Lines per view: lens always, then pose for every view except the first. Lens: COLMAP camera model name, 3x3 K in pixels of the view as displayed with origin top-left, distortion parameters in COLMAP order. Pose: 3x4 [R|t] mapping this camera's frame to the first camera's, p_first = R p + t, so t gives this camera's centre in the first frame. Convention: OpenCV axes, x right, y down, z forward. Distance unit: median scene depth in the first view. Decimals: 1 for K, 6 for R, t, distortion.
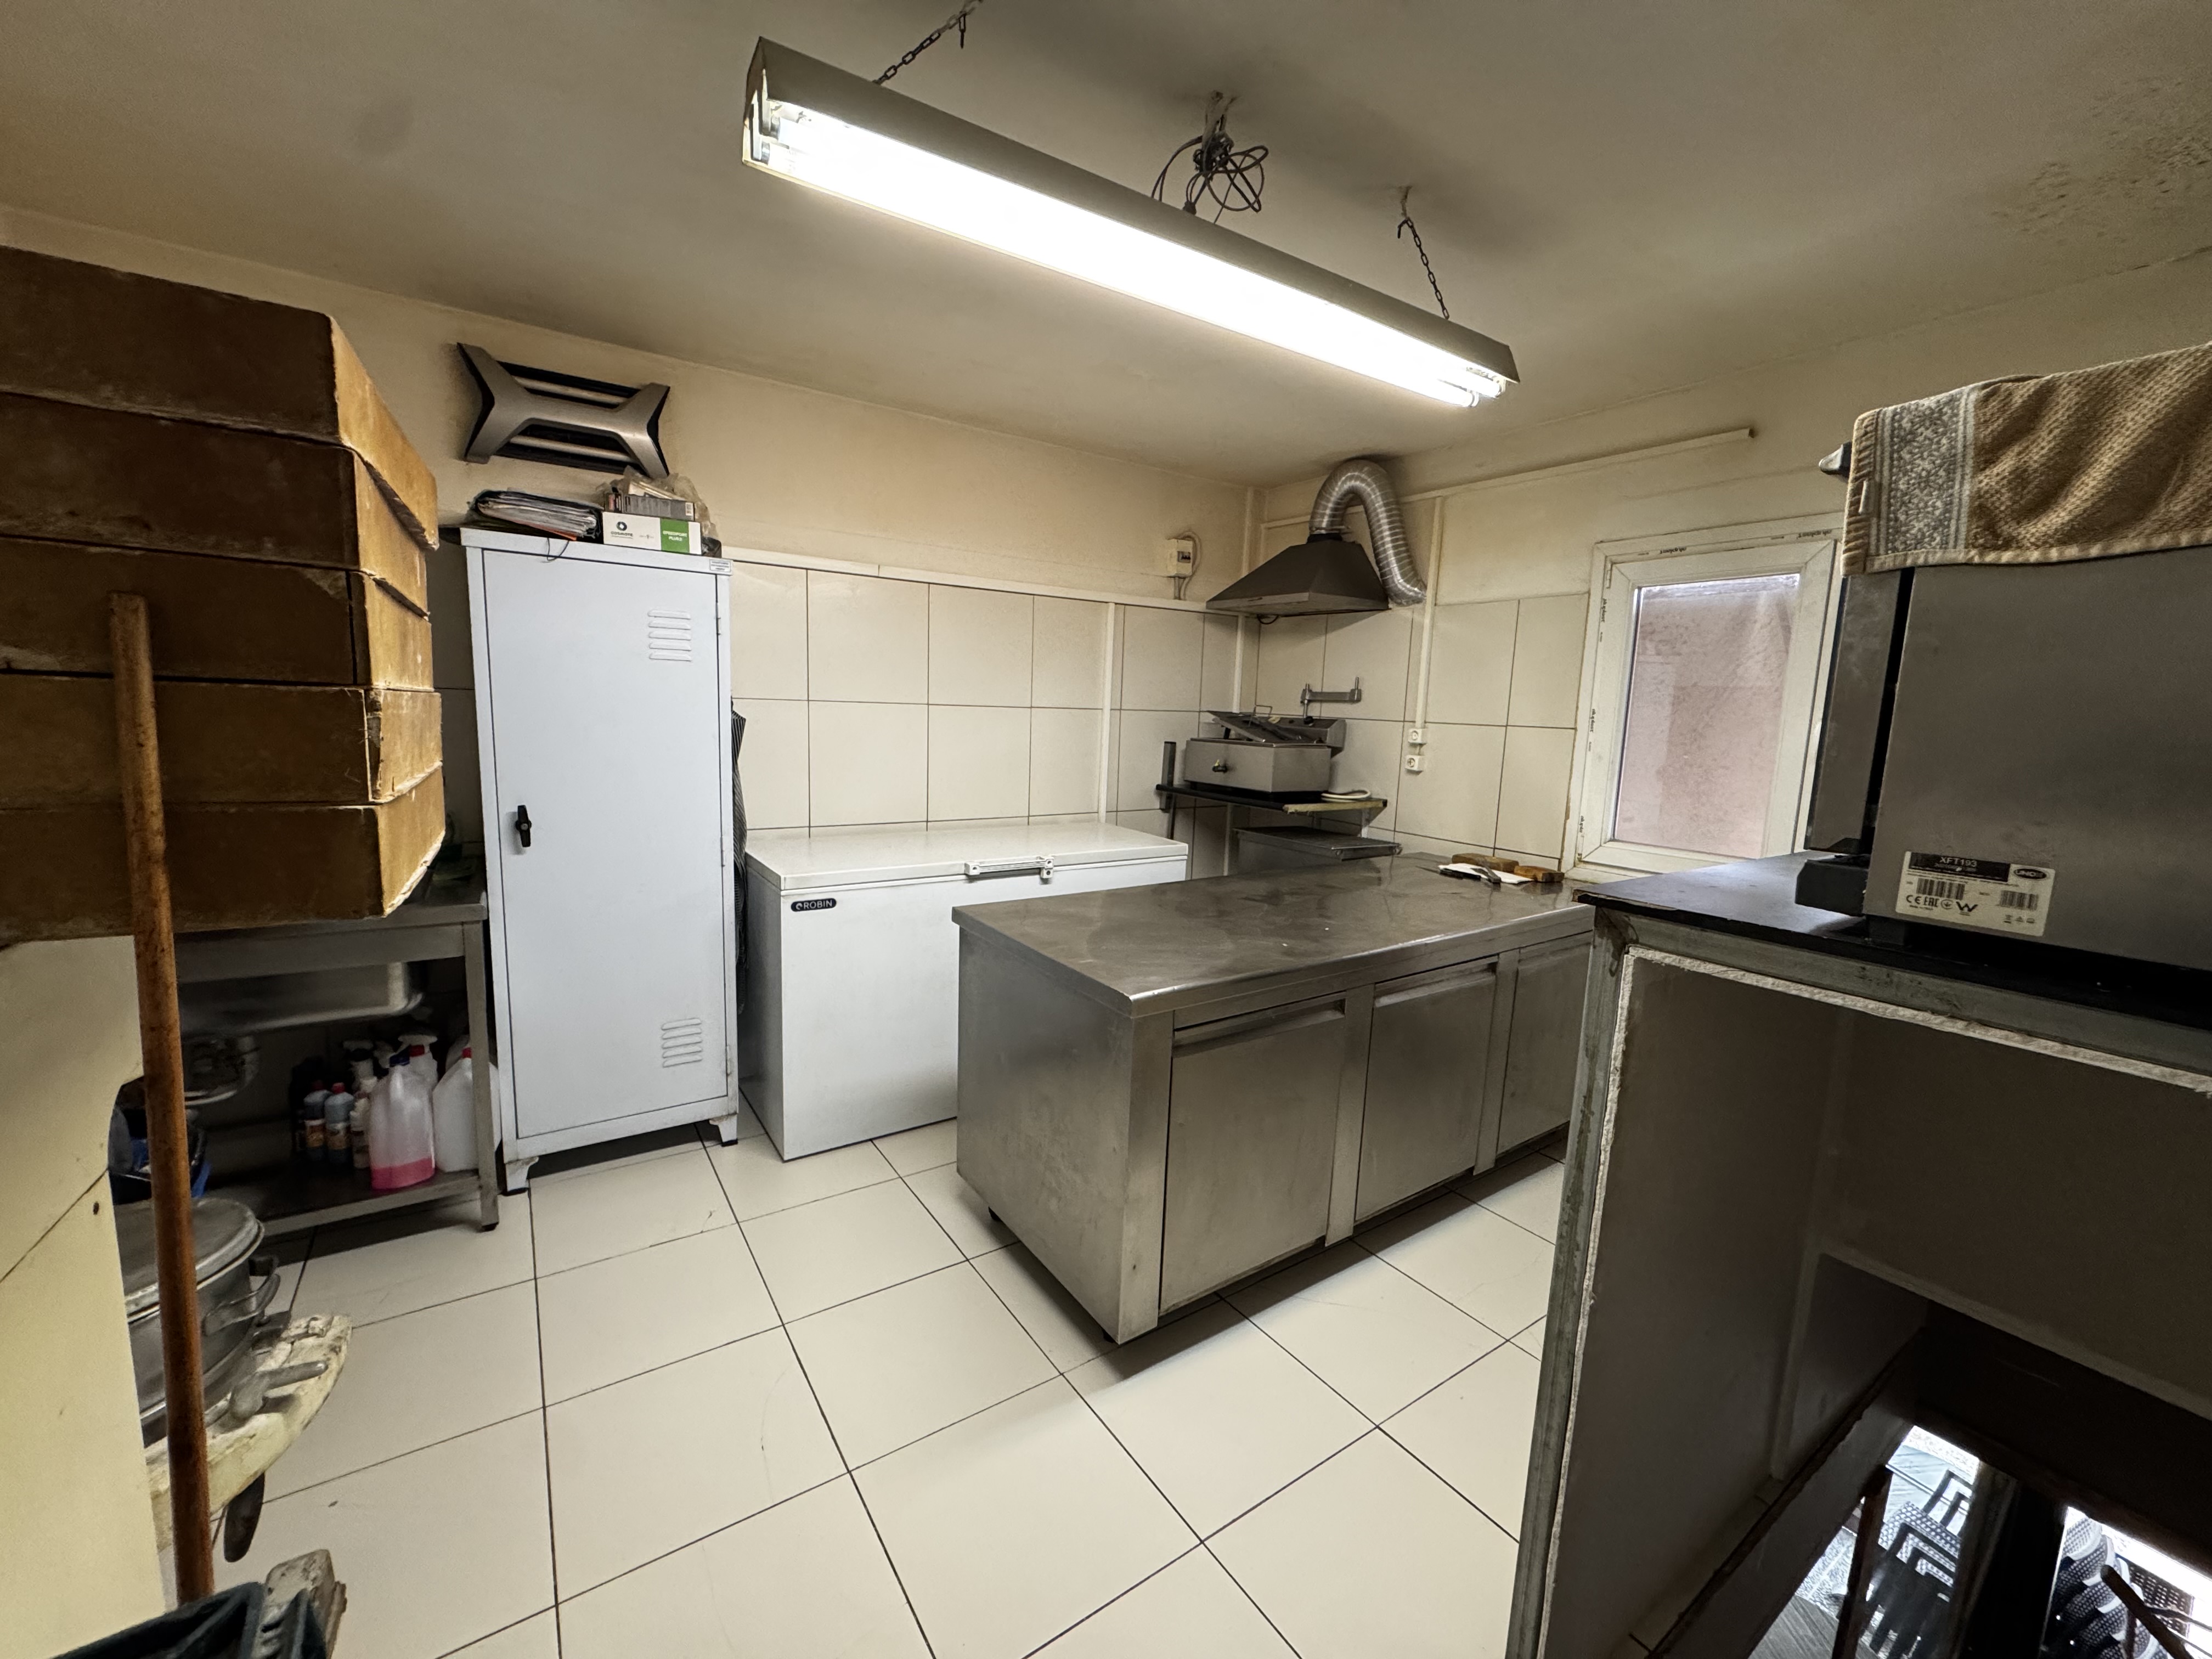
lens RADIAL K [[876.9, 0, 1106.0], [0, 876.9, 829.5], [0, 0, 1]] dist [-0.001832, -0.000054]
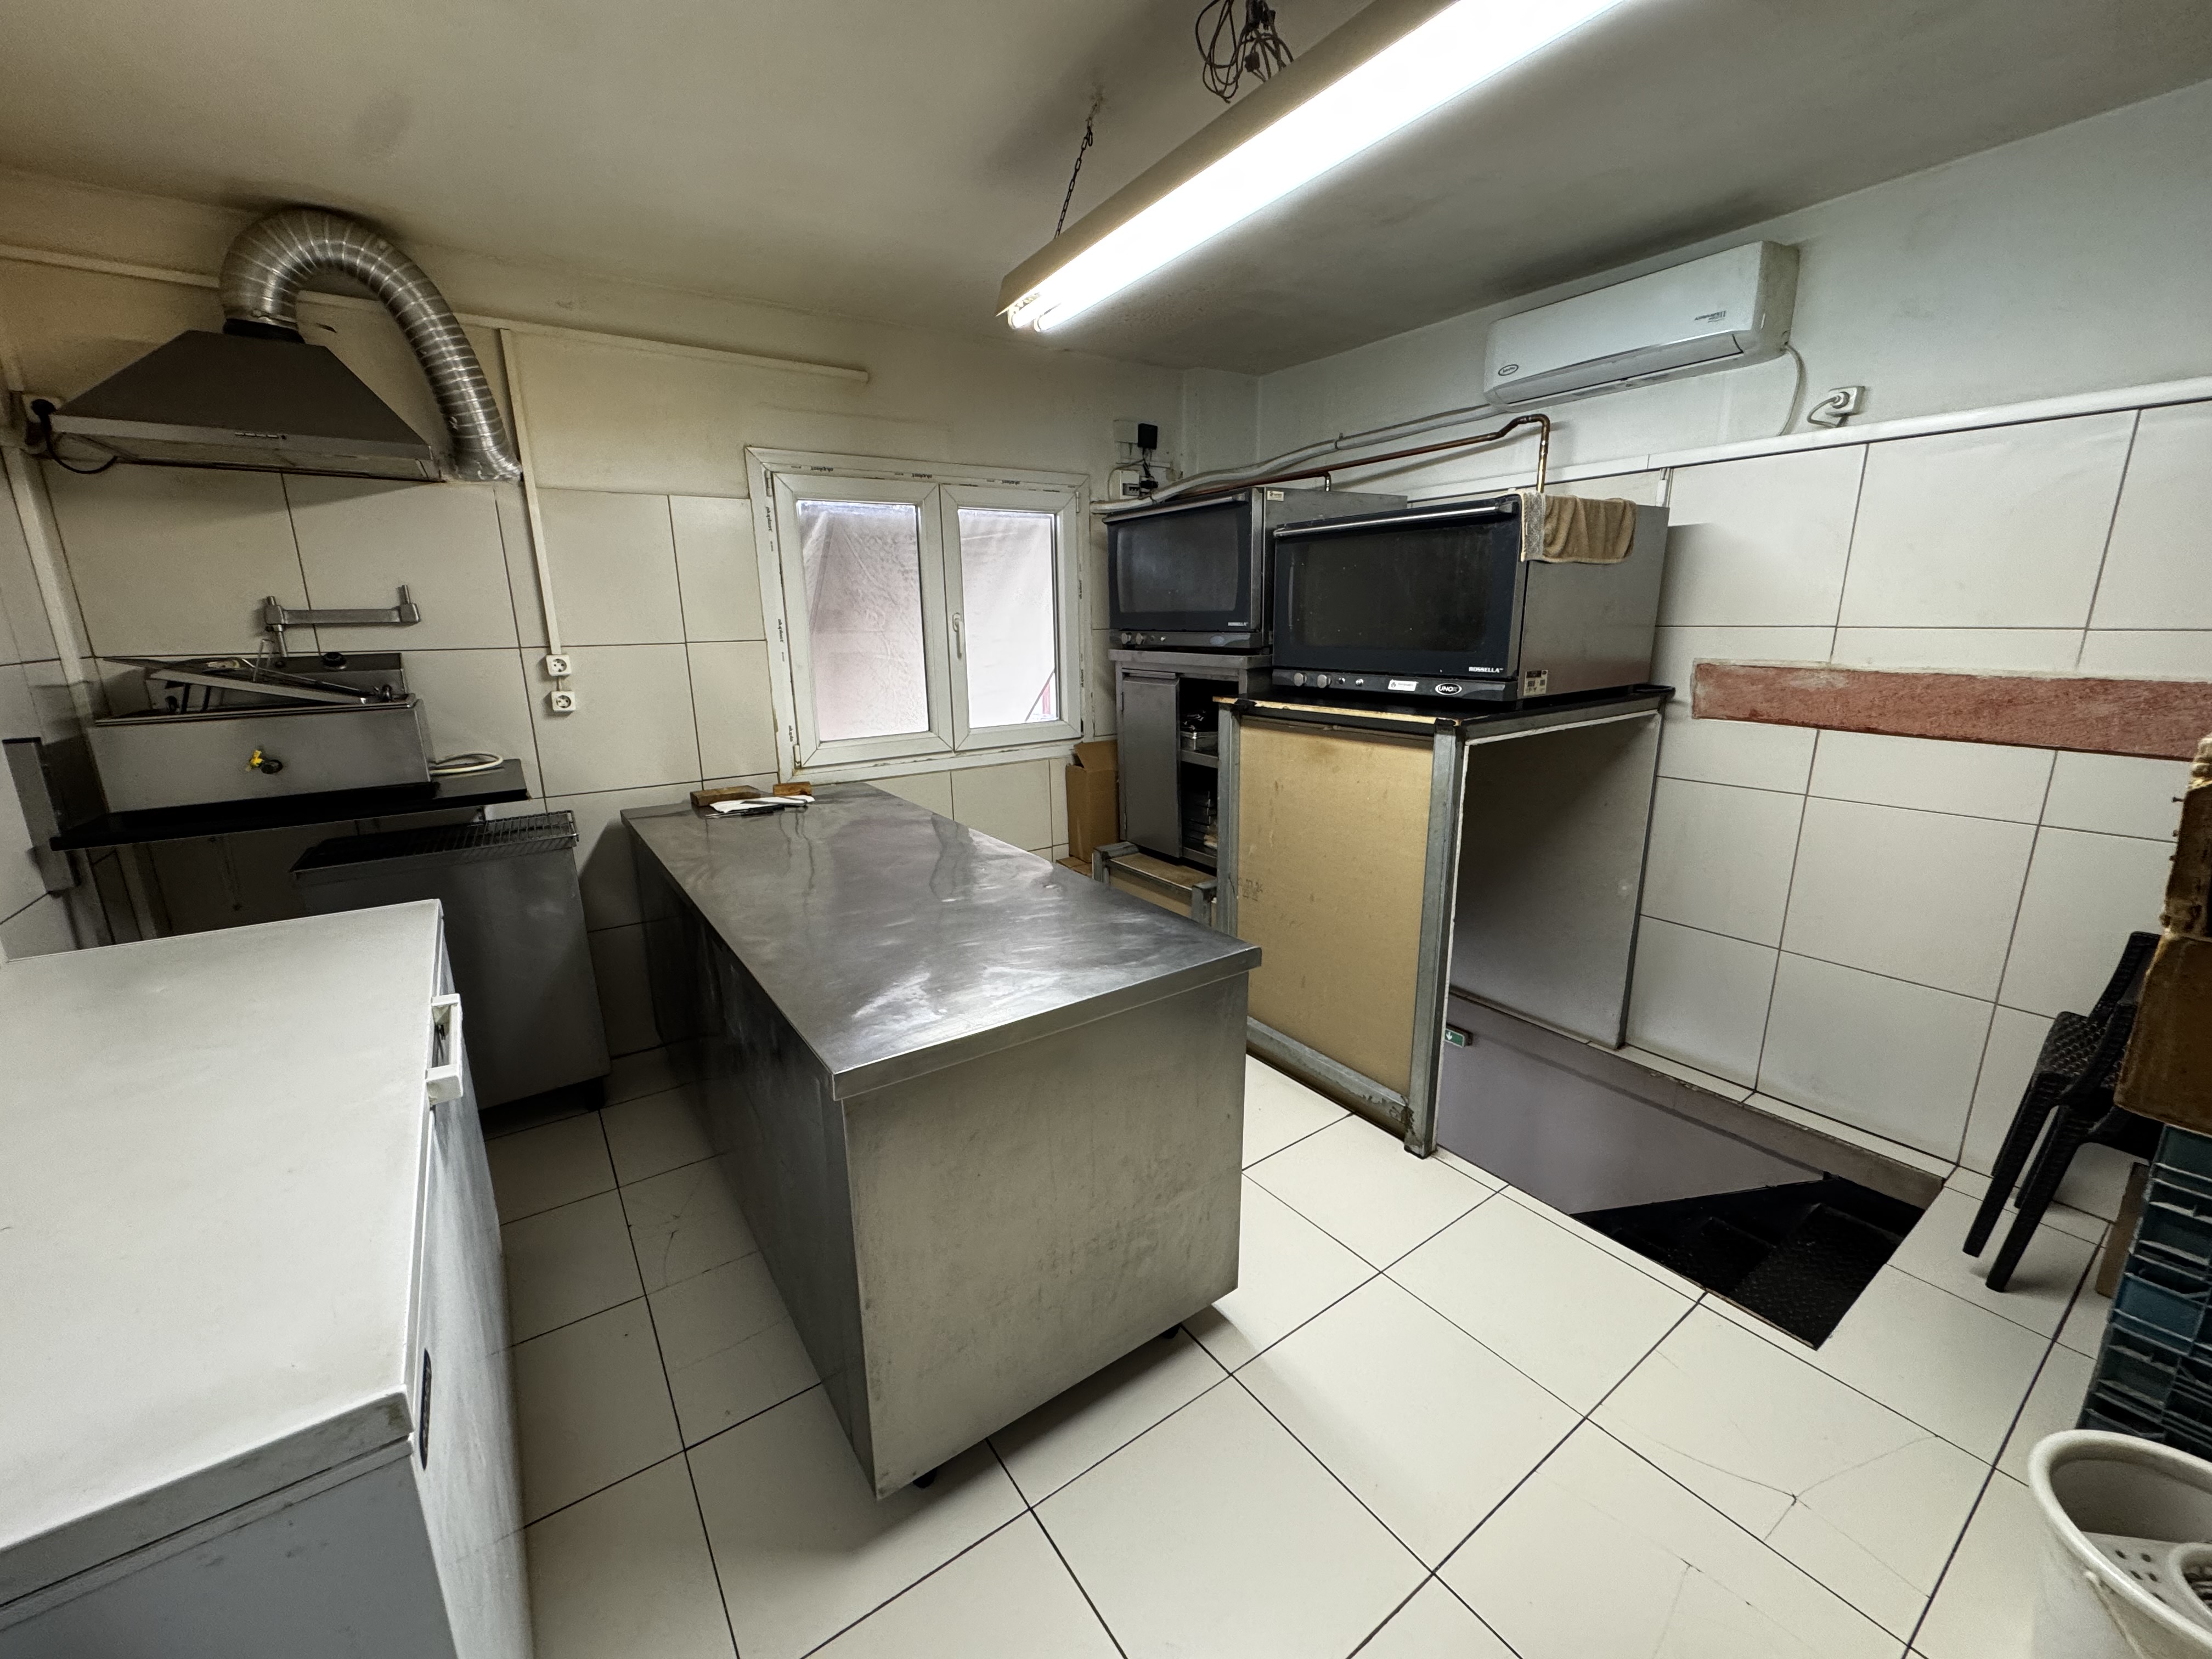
lens RADIAL K [[876.9, 0, 1106.0], [0, 876.9, 829.5], [0, 0, 1]] dist [-0.001832, -0.000054]
pose [[-0.007402, -0.275558, 0.961256, -0.580480], [0.156826, 0.949067, 0.273271, -0.148360], [-0.987599, 0.152773, 0.036190, 0.747582]]
